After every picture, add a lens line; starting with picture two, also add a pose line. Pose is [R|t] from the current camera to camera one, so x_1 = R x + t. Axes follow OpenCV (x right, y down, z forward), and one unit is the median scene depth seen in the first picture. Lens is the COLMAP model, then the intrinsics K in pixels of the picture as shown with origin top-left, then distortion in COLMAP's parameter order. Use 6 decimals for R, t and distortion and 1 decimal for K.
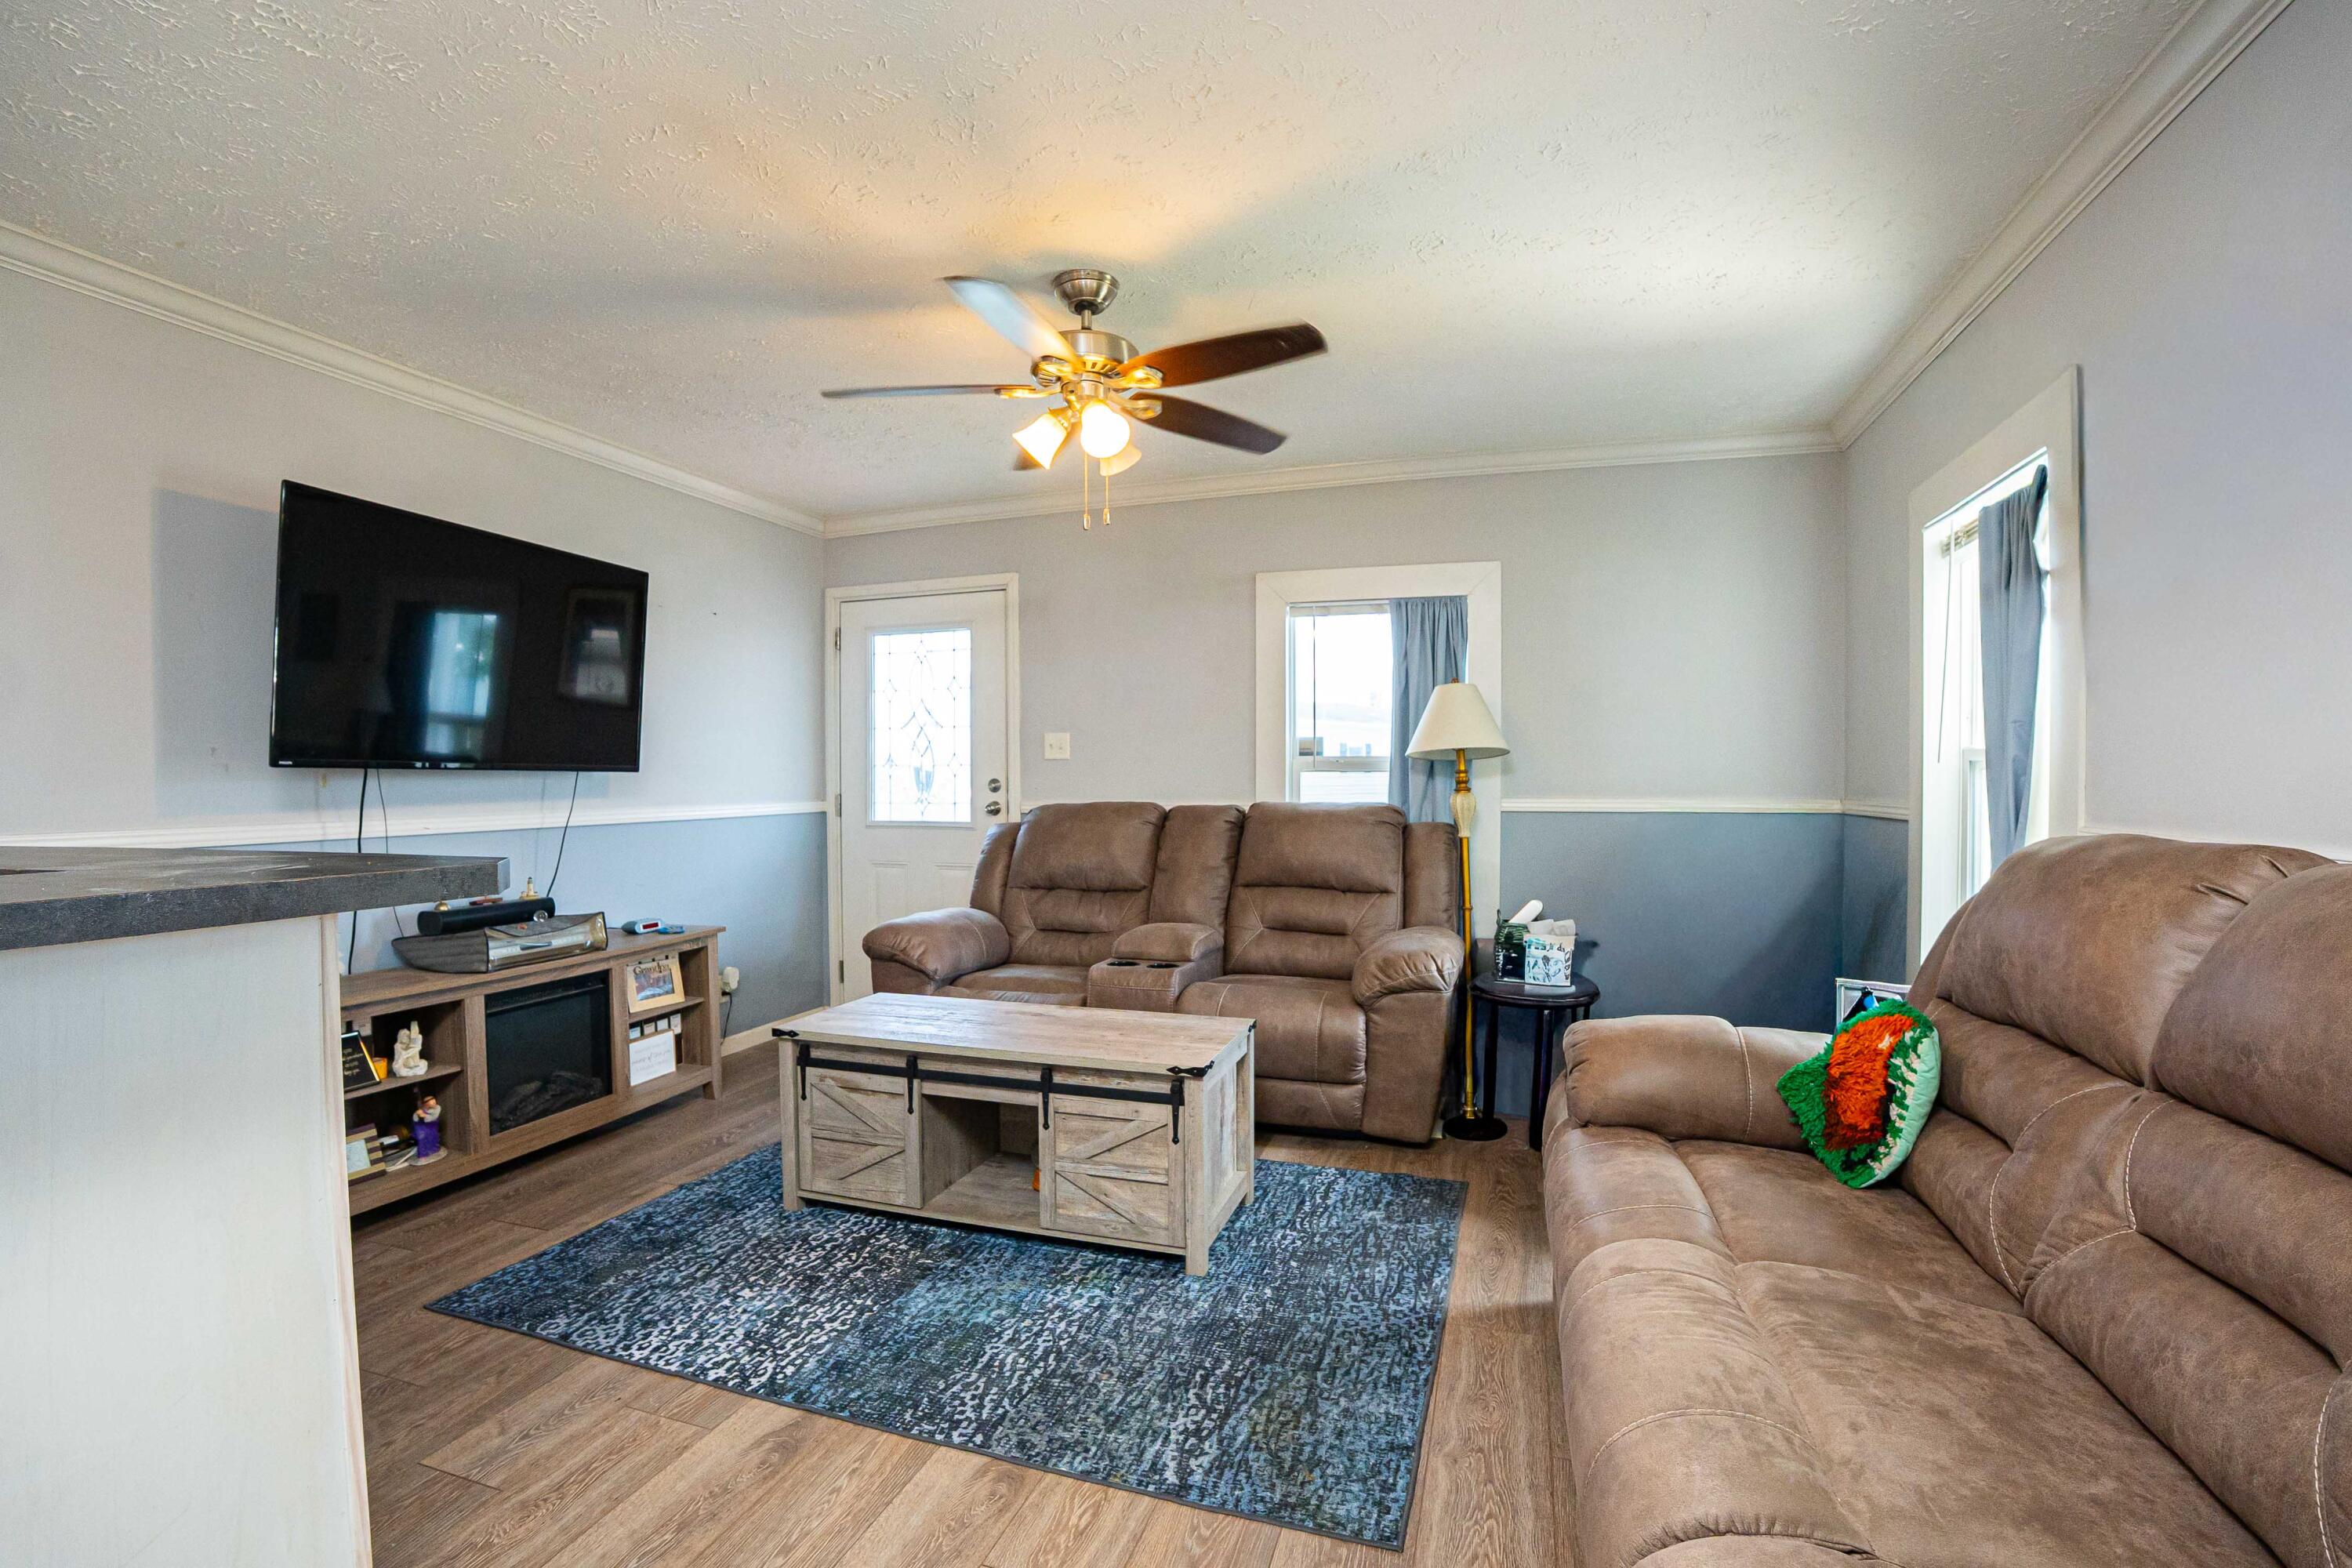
lens RADIAL K [[1081.3, 0, 1169.9], [0, 1081.3, 794.6], [0, 0, 1]] dist [-0.073283, 0.017239]
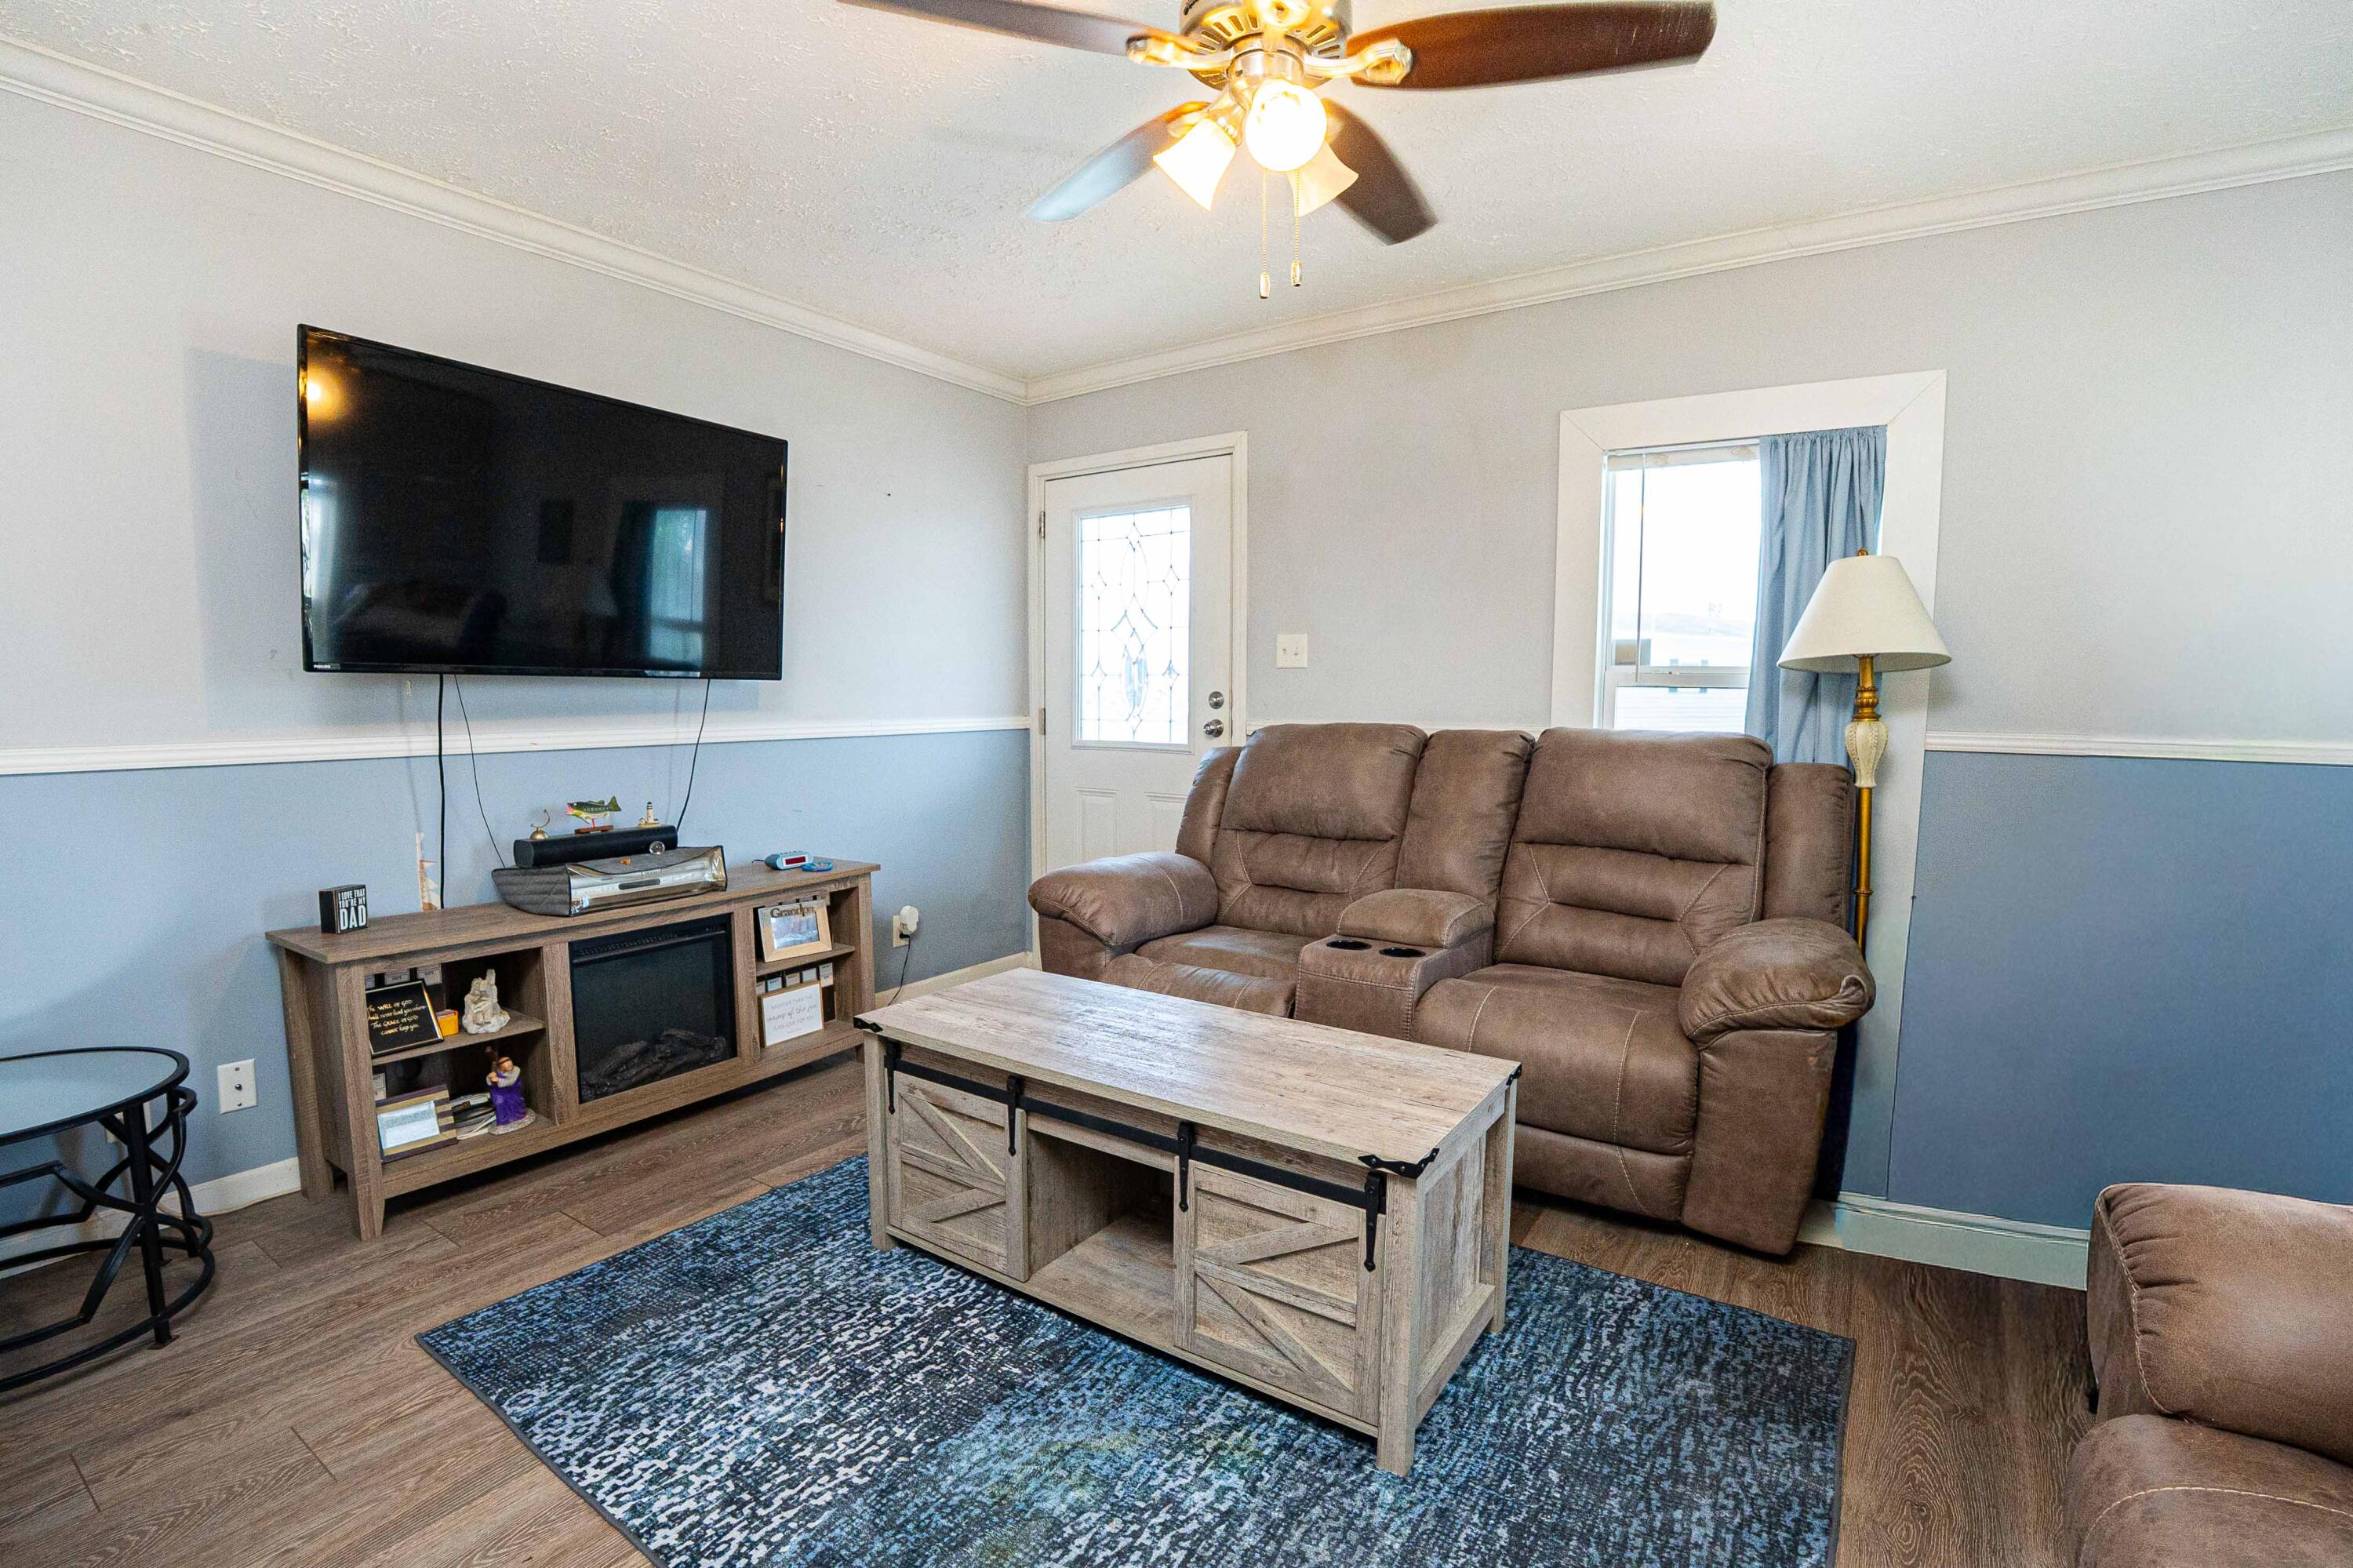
lens RADIAL K [[1081.8, 0, 1170.4], [0, 1081.8, 794.6], [0, 0, 1]] dist [-0.073283, 0.017239]
pose [[0.961347, 0.034816, -0.273128, 0.045219], [-0.013477, 0.996735, 0.079616, -0.002995], [0.275008, -0.072857, 0.958677, 0.321362]]
